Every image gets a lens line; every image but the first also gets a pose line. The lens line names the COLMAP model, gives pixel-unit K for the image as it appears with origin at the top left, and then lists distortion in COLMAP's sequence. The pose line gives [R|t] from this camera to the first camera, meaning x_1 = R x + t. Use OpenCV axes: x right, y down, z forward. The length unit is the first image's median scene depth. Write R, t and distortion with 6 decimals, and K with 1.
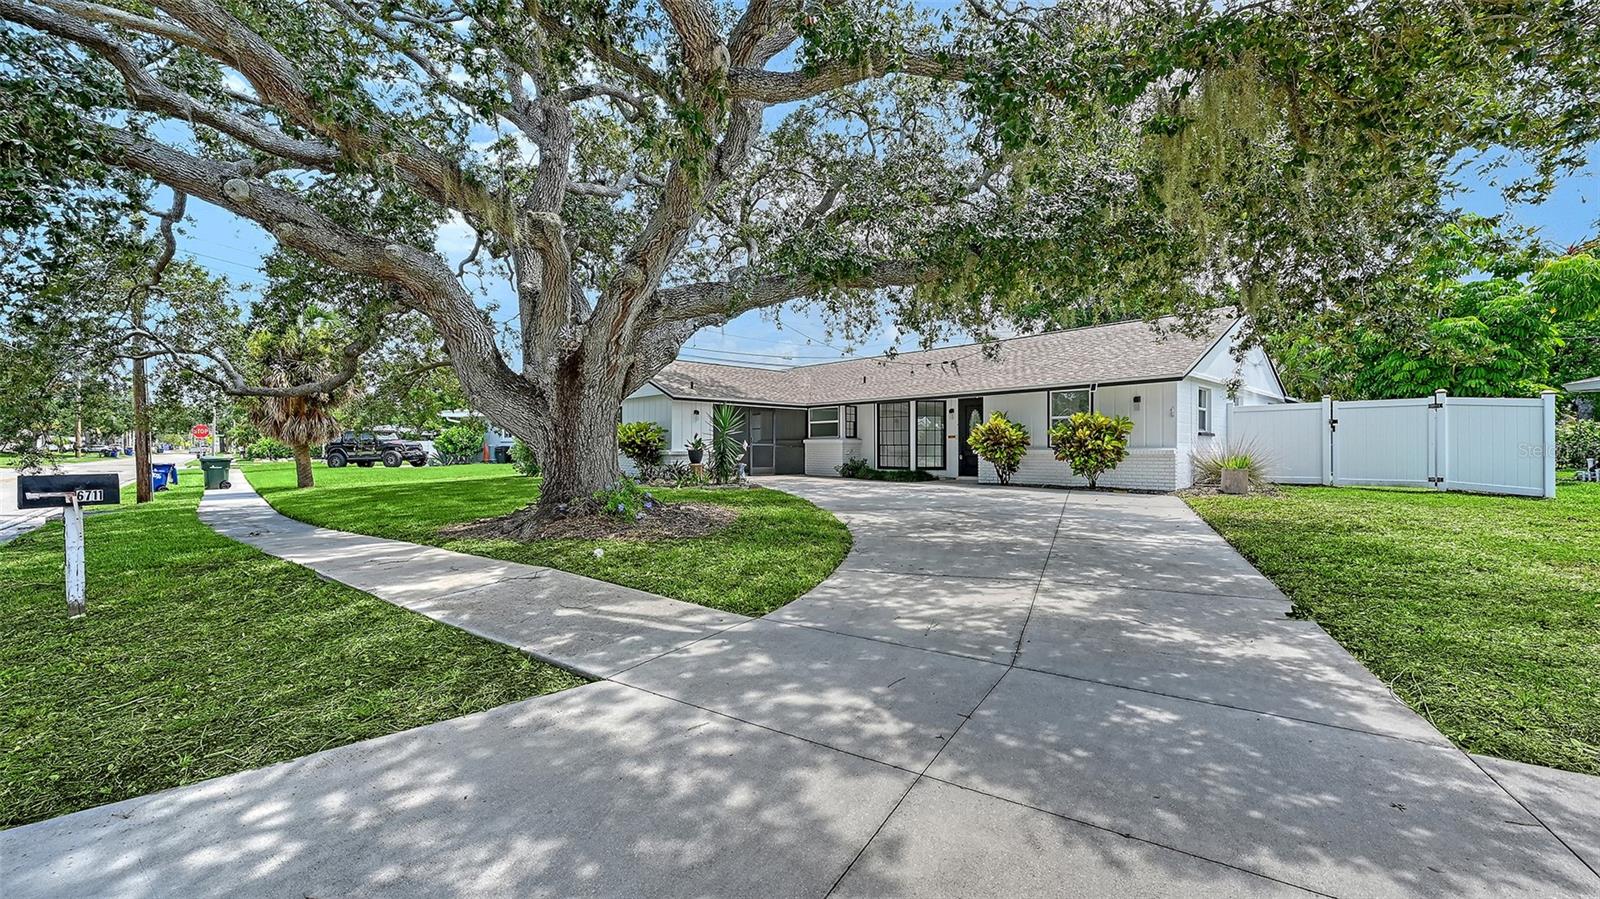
lens RADIAL K [[649.0, 0, 785.3], [0, 649.0, 453.6], [0, 0, 1]] dist [0.003396, 0.000526]
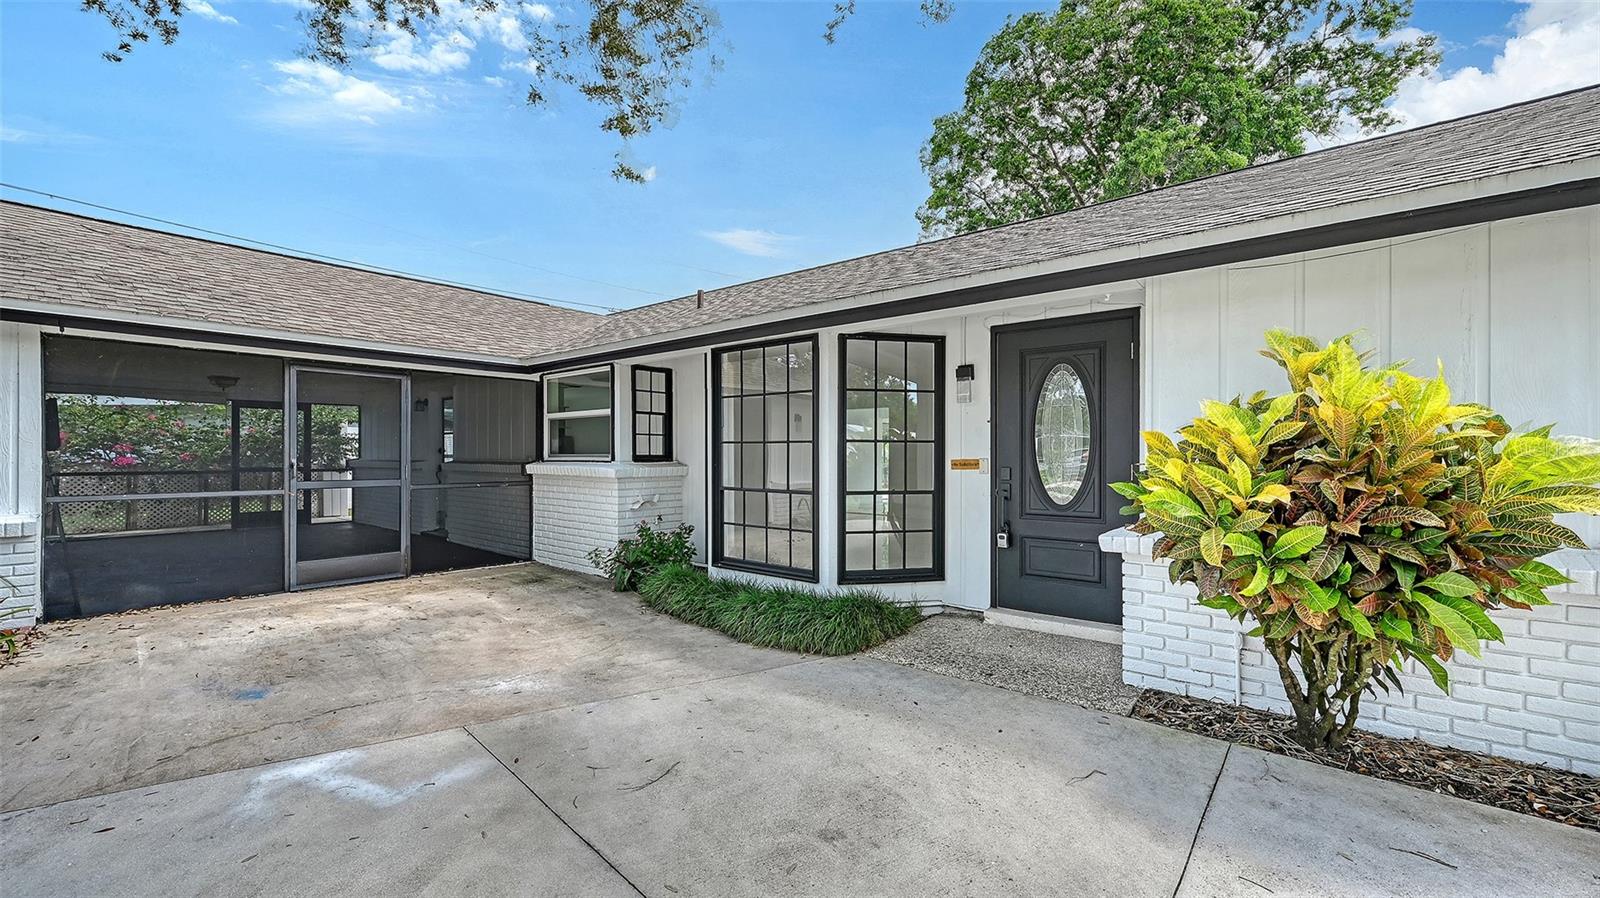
lens RADIAL K [[649.0, 0, 798.2], [0, 649.0, 451.8], [0, 0, 1]] dist [0.003396, 0.000526]
pose [[0.990558, 0.002589, 0.137072, 0.169787], [-0.001047, 0.999935, -0.011324, -0.032276], [-0.137092, 0.011073, 0.990496, 0.846776]]
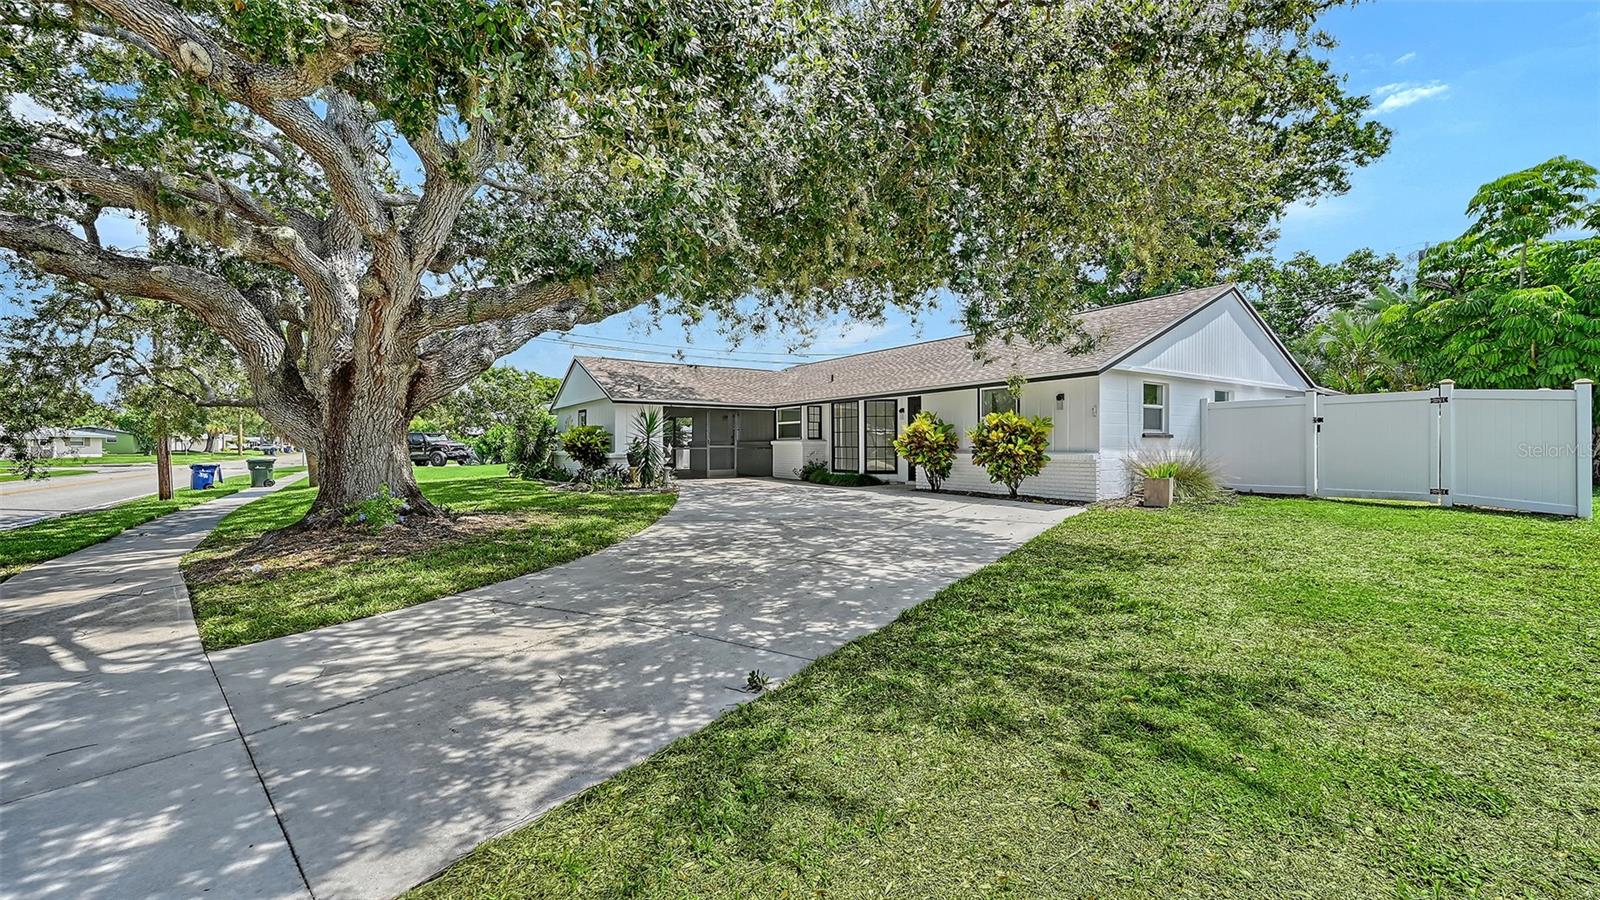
lens RADIAL K [[649.0, 0, 786.4], [0, 649.0, 439.7], [0, 0, 1]] dist [0.003396, 0.000526]
pose [[0.986877, -0.004332, -0.161418, 0.279714], [0.001906, 0.999883, -0.015180, -0.011666], [0.161465, 0.014673, 0.986769, 0.064932]]
